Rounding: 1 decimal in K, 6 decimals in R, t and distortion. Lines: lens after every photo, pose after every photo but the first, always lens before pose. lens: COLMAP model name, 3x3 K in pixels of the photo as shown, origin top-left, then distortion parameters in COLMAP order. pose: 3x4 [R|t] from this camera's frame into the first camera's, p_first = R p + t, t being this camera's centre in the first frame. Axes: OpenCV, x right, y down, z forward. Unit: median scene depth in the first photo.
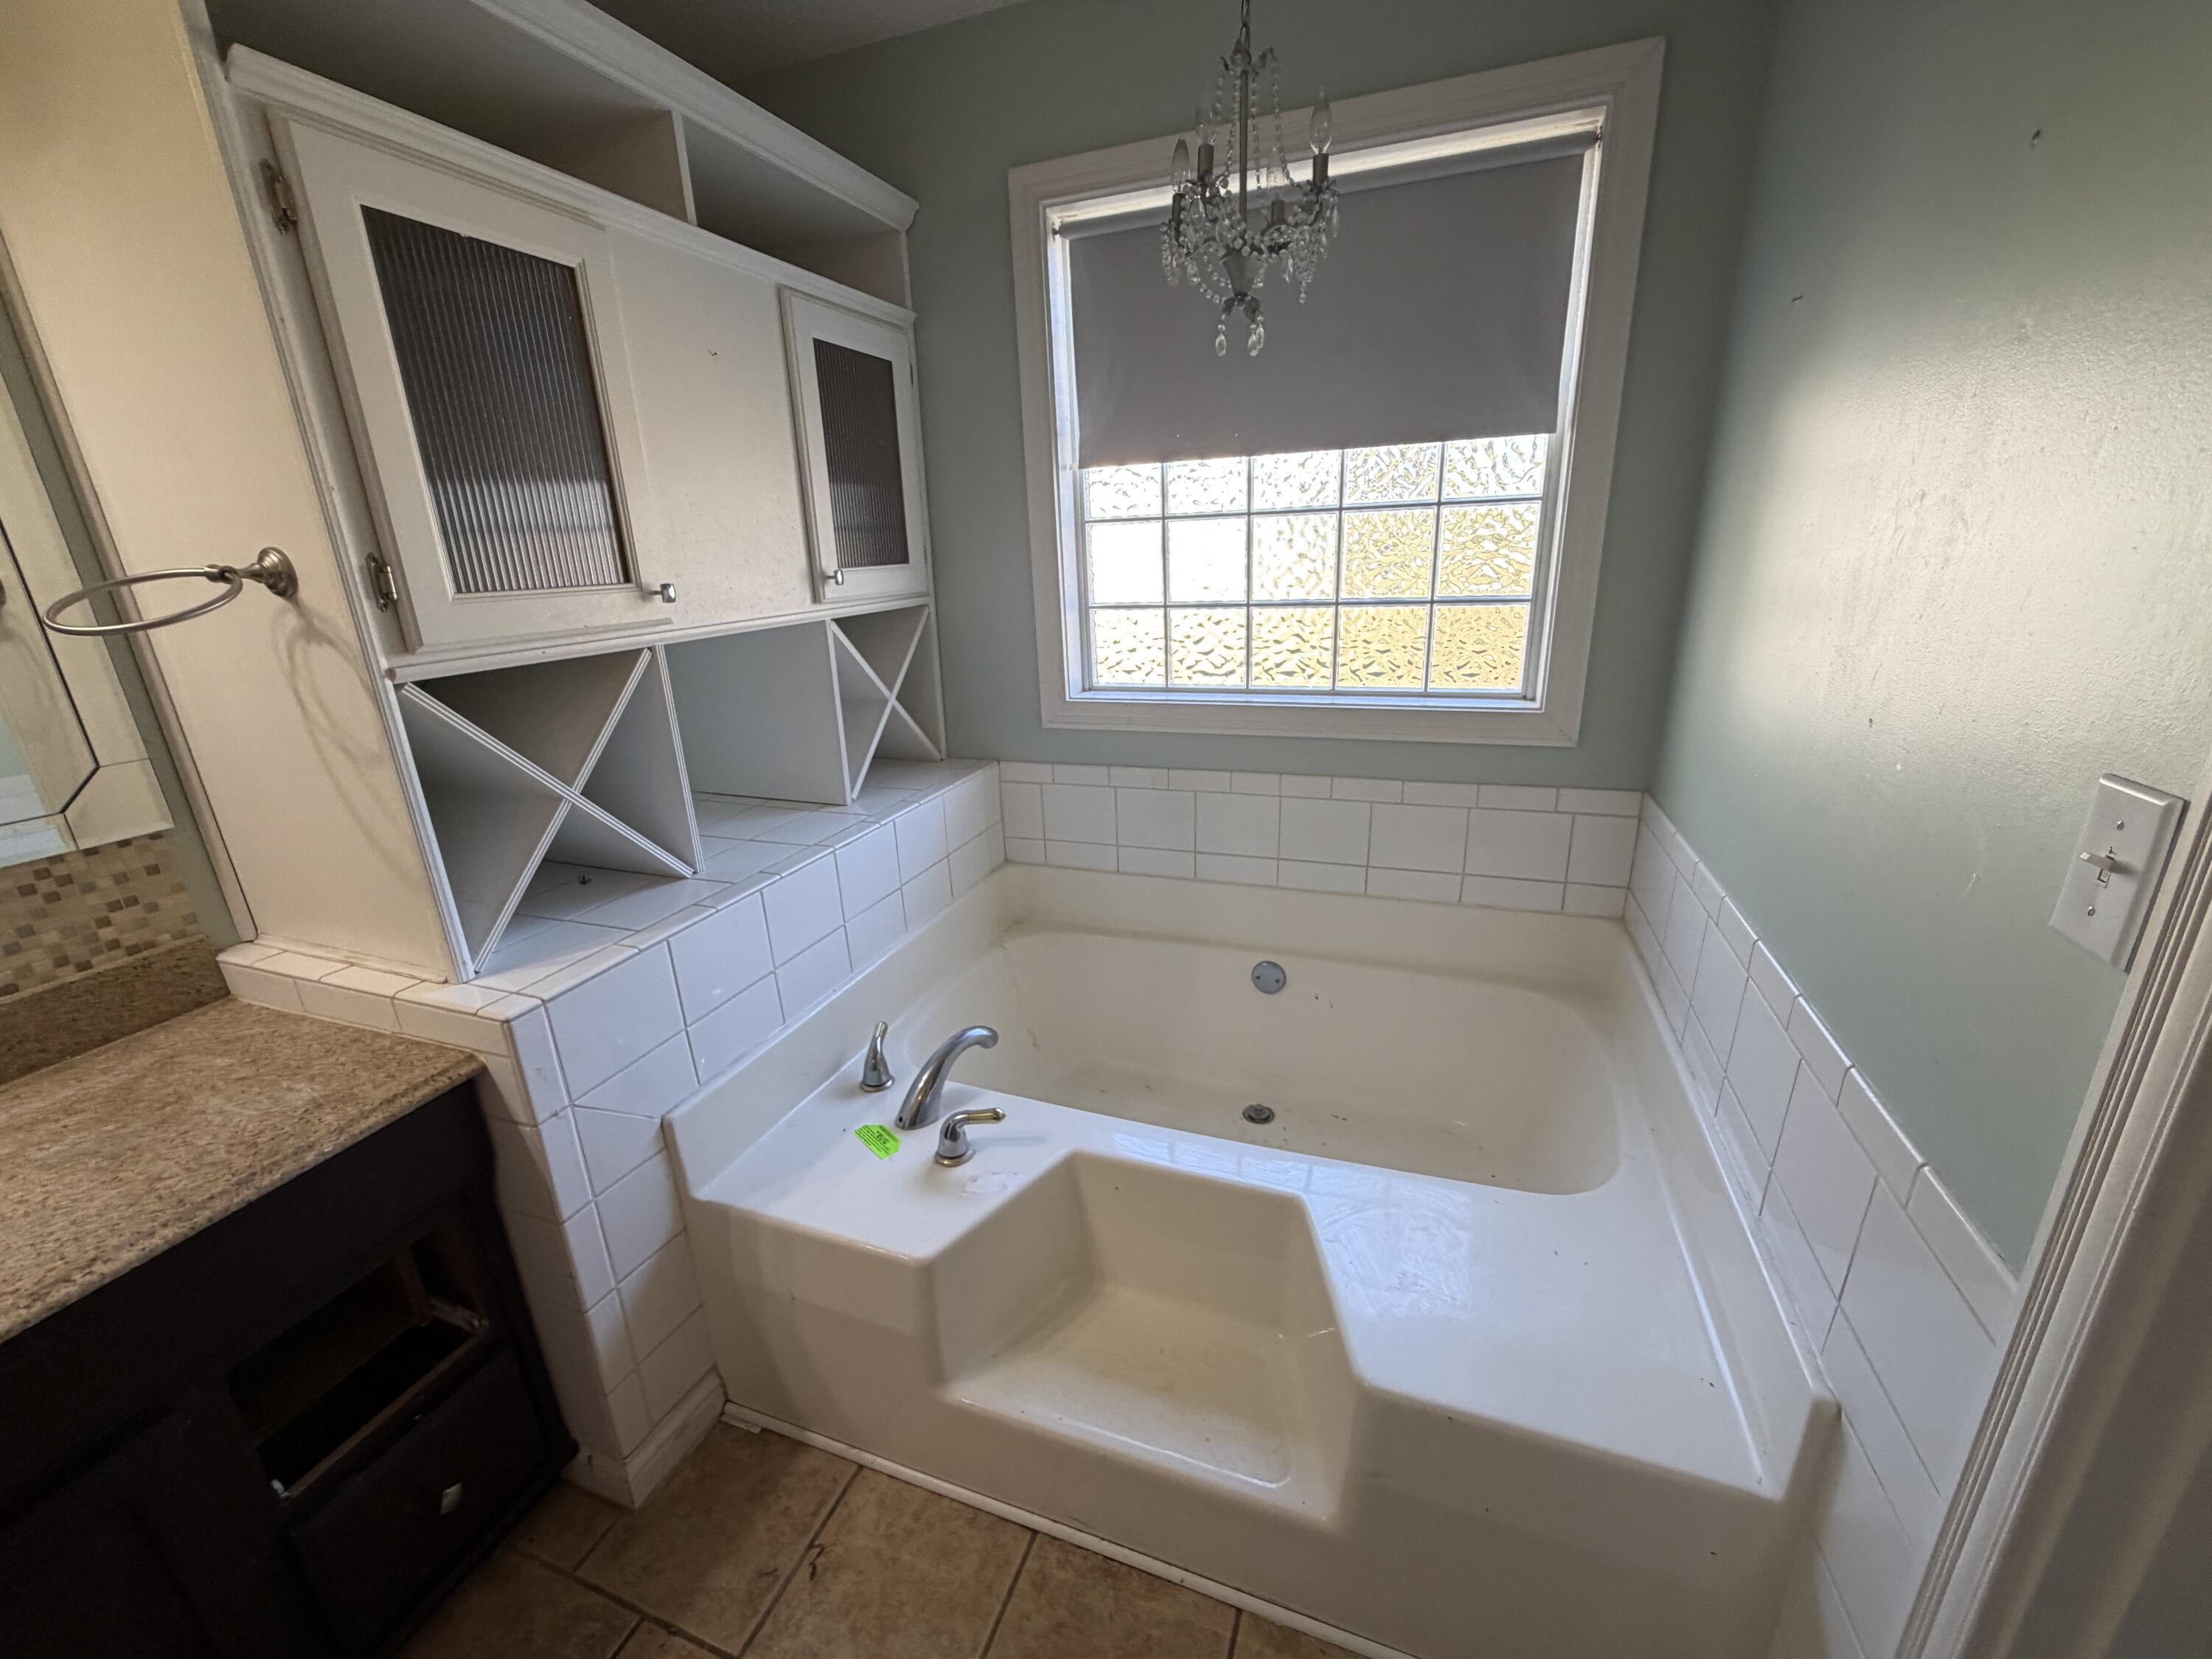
lens RADIAL K [[880.8, 0, 1102.7], [0, 880.8, 830.9], [0, 0, 1]] dist [0.002796, -0.003049]
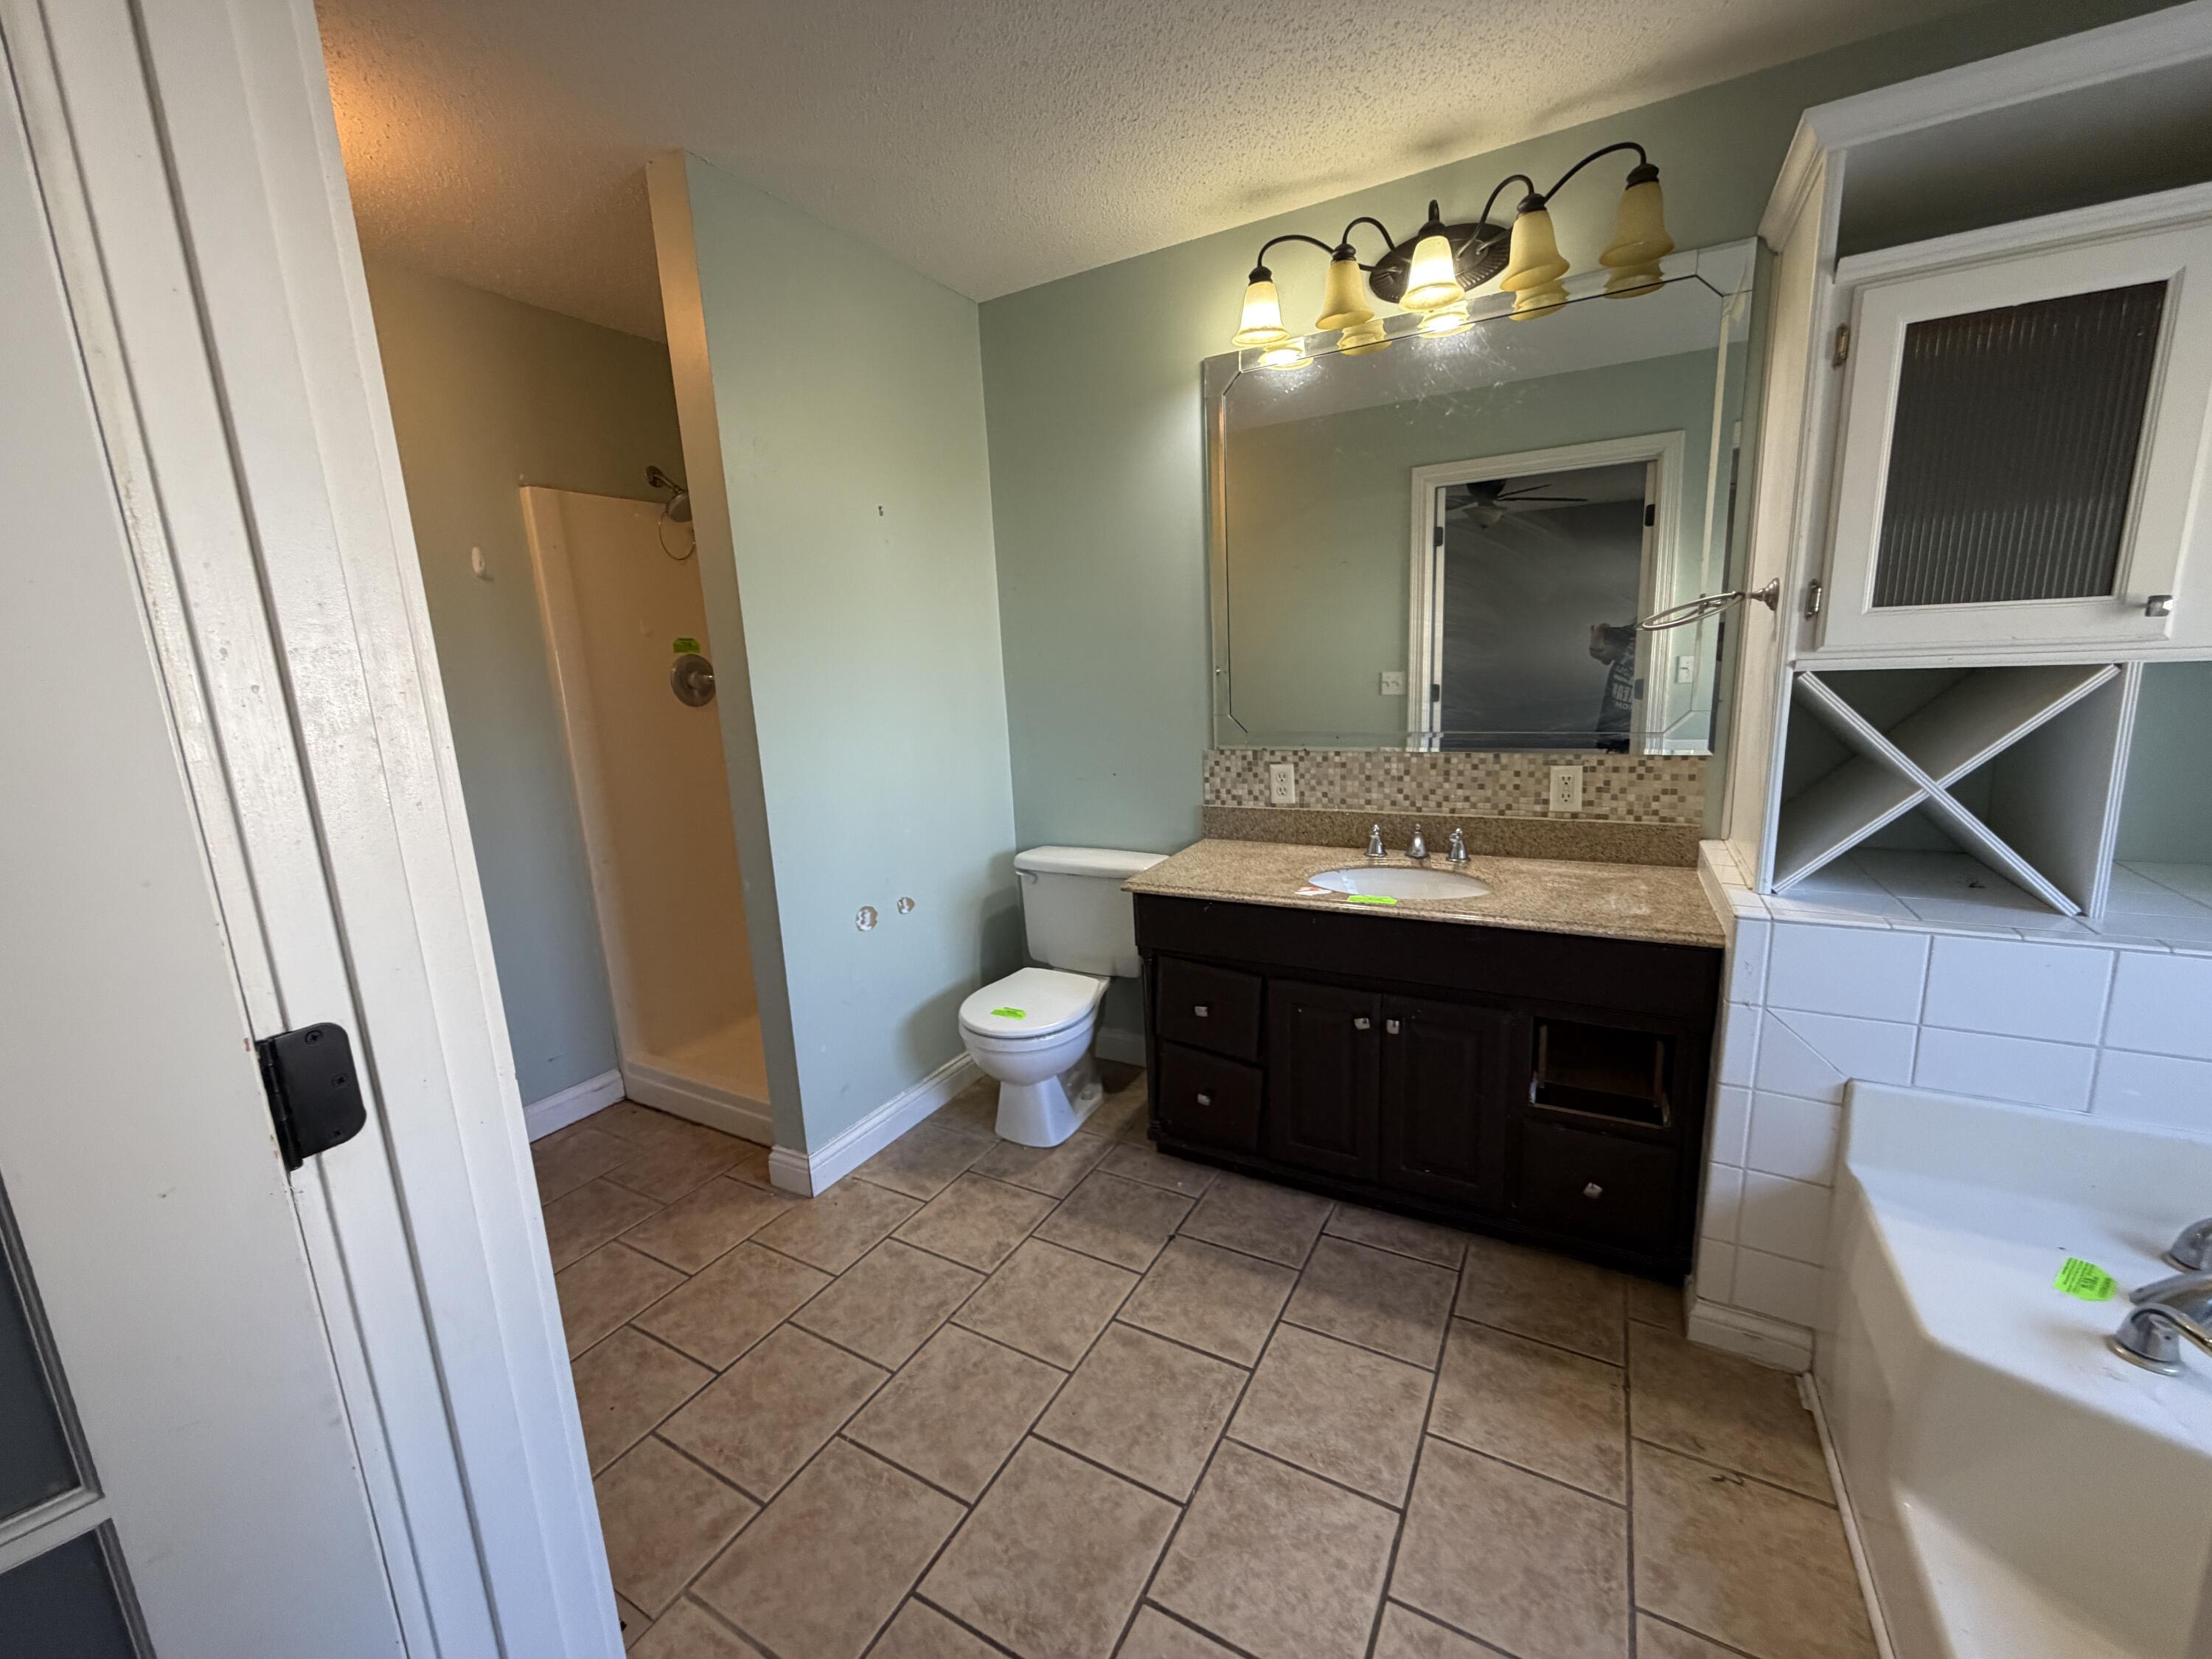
lens RADIAL K [[880.8, 0, 1102.7], [0, 880.8, 830.9], [0, 0, 1]] dist [0.002796, -0.003049]
pose [[-0.153407, 0.232839, -0.960340, 0.595824], [-0.255629, 0.929411, 0.266175, -0.016826], [0.954526, 0.286324, -0.083058, 0.101856]]
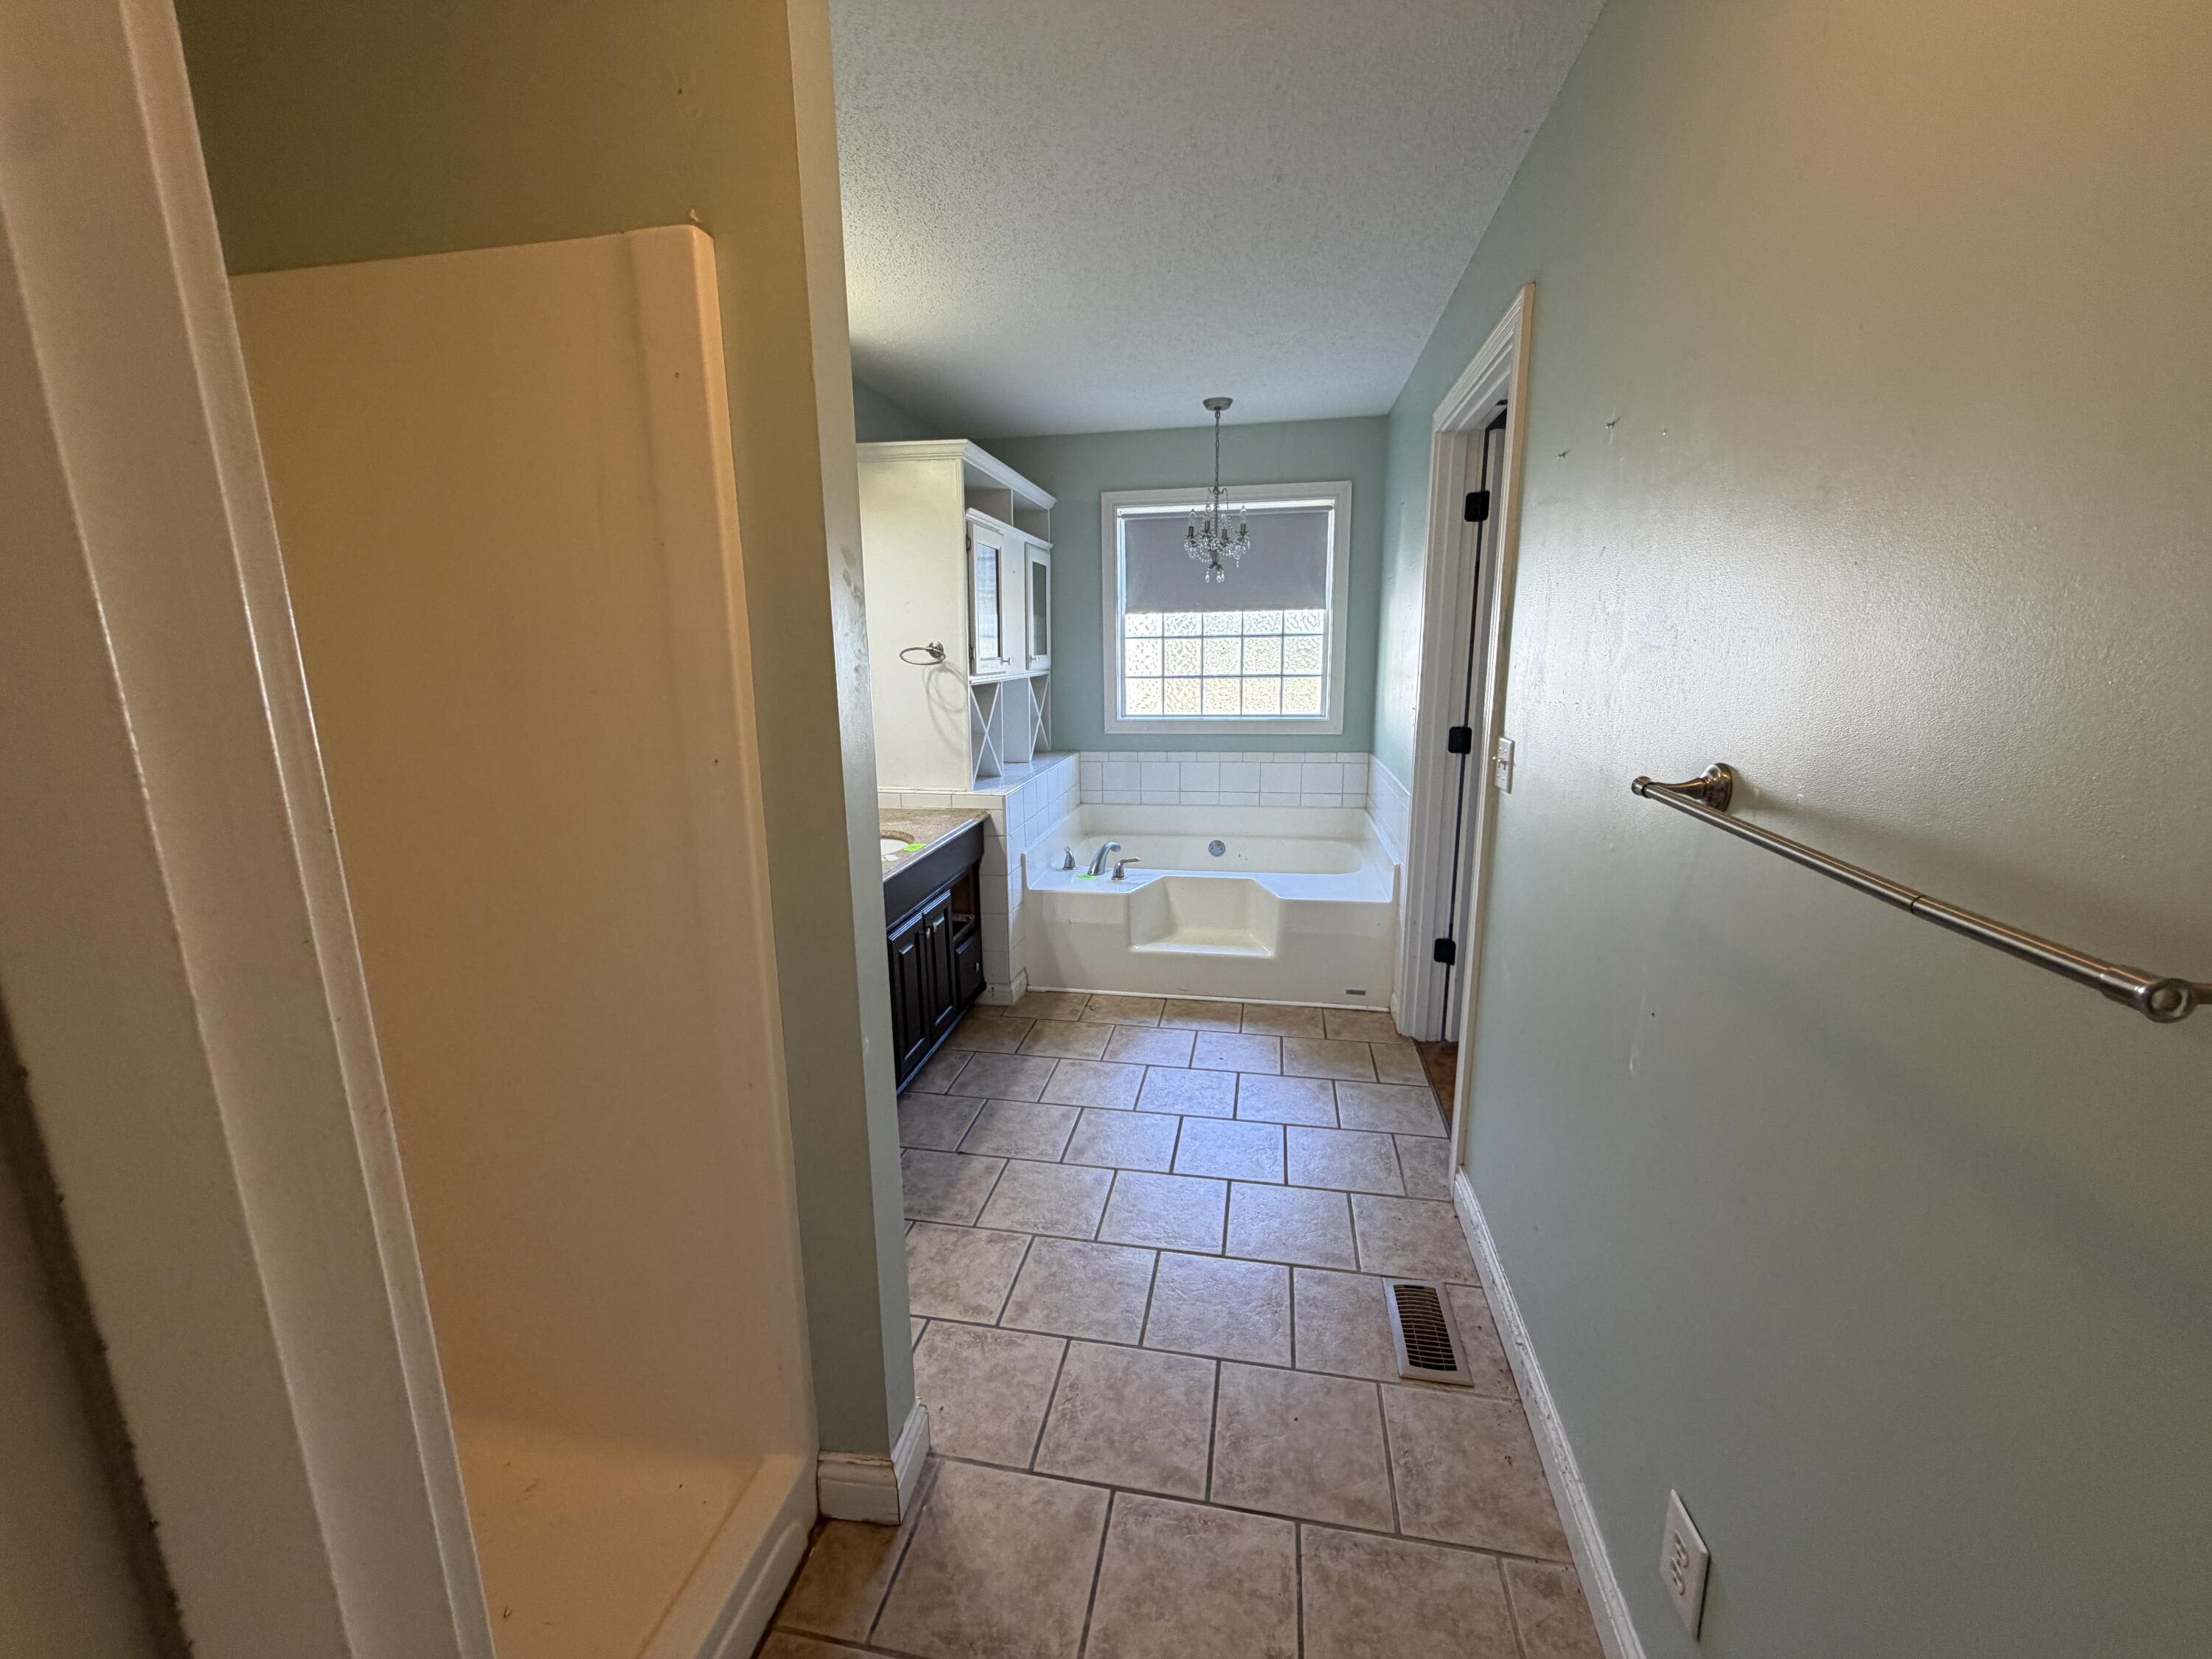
lens RADIAL K [[880.8, 0, 1102.7], [0, 880.8, 830.9], [0, 0, 1]] dist [0.002796, -0.003049]
pose [[0.984530, -0.010692, 0.174892, -0.681409], [0.030459, 0.993383, -0.110735, 0.528649], [-0.172551, 0.114349, 0.978341, -1.552966]]
